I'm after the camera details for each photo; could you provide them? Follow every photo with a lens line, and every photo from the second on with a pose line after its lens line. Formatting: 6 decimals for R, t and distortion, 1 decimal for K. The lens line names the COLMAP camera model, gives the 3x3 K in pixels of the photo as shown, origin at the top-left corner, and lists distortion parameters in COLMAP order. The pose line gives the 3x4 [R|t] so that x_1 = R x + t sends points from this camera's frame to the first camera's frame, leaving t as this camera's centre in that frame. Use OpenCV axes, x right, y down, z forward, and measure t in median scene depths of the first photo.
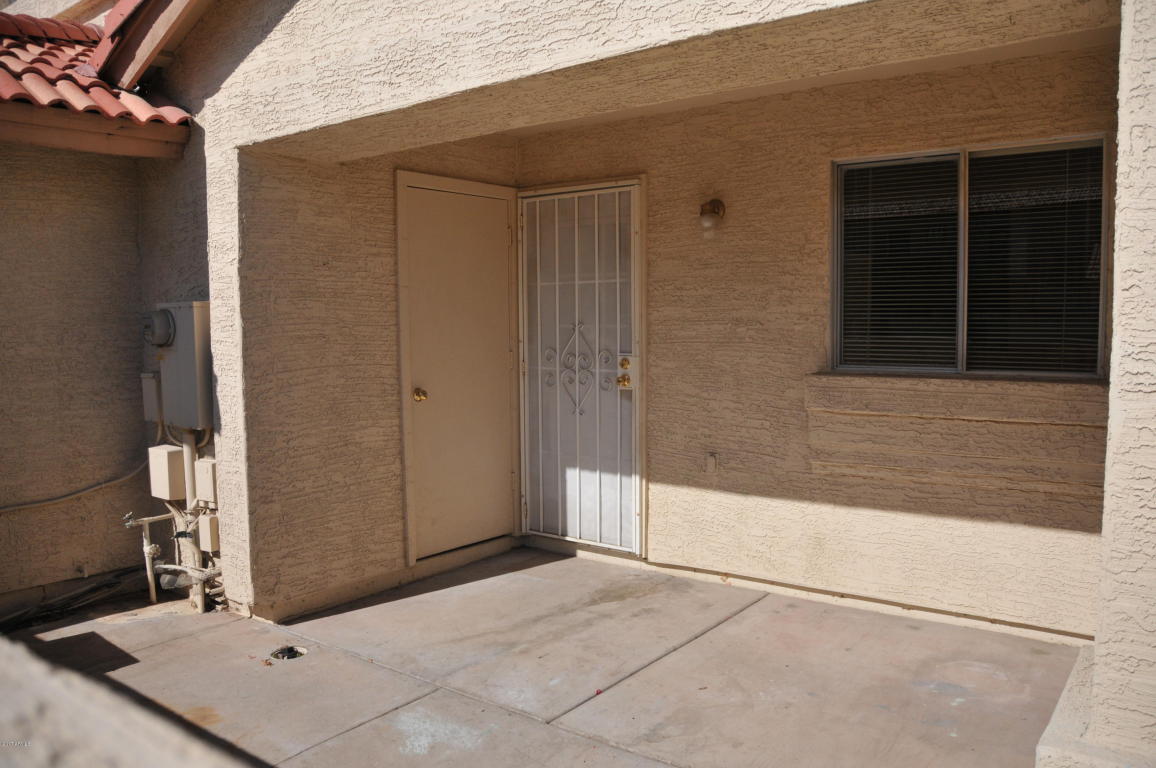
lens RADIAL K [[901.7, 0, 580.8], [0, 901.7, 398.3], [0, 0, 1]] dist [-0.165830, 0.125828]
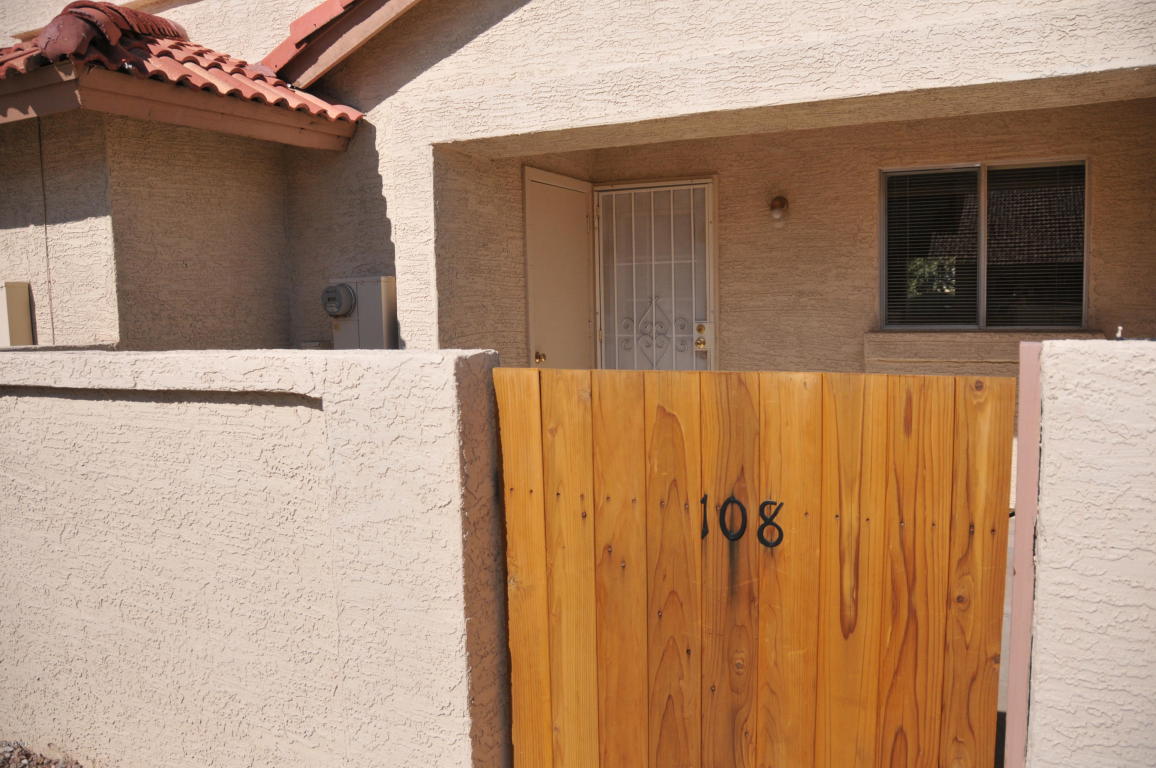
lens RADIAL K [[901.7, 0, 580.8], [0, 901.7, 398.3], [0, 0, 1]] dist [-0.165830, 0.125828]
pose [[0.980960, -0.030435, 0.191812, -0.399750], [0.028098, 0.999494, 0.014889, 0.037507], [-0.192169, -0.009216, 0.981319, -0.191507]]
